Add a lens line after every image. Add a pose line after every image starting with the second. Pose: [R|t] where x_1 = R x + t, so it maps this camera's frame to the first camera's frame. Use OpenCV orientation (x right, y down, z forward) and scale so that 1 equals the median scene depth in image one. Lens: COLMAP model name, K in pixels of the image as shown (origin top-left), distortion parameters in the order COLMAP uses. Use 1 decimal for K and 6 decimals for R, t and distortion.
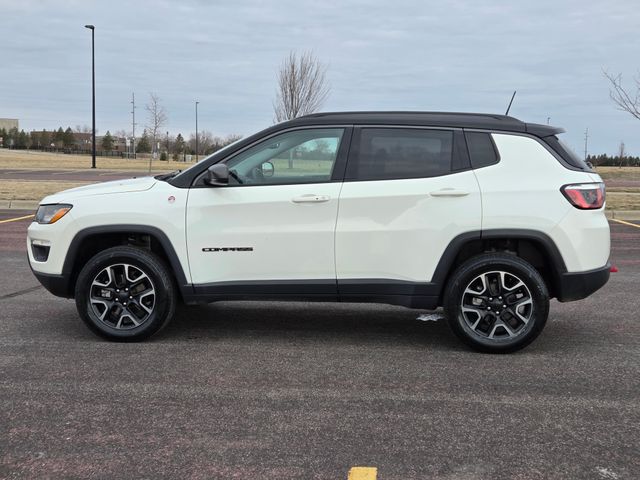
lens RADIAL K [[858.4, 0, 320.0], [0, 858.4, 240.0], [0, 0, 1]] dist [0.089621, -0.031741]
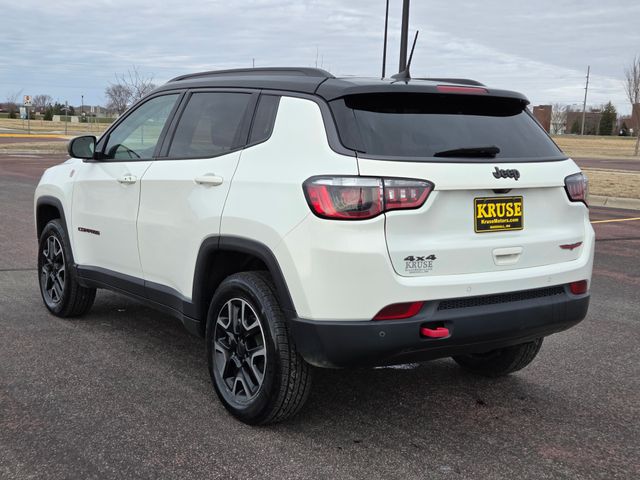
lens RADIAL K [[858.4, 0, 320.0], [0, 858.4, 240.0], [0, 0, 1]] dist [0.089621, -0.031741]
pose [[0.620715, 0.099929, -0.777642, 0.763325], [-0.091790, 0.994286, 0.054501, -0.052395], [0.778645, 0.037550, 0.626340, 0.620783]]
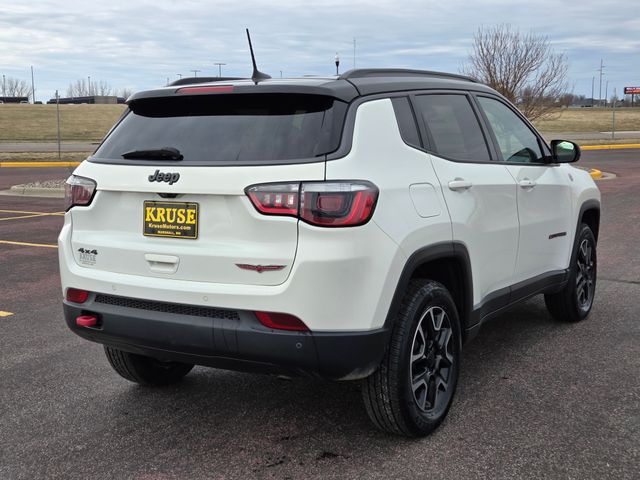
lens RADIAL K [[858.4, 0, 320.0], [0, 858.4, 240.0], [0, 0, 1]] dist [0.089621, -0.031741]
pose [[-0.486603, 0.103933, -0.867419, 0.805137], [-0.080038, 0.983419, 0.162732, -0.112204], [0.869949, 0.148613, -0.470216, 1.208053]]
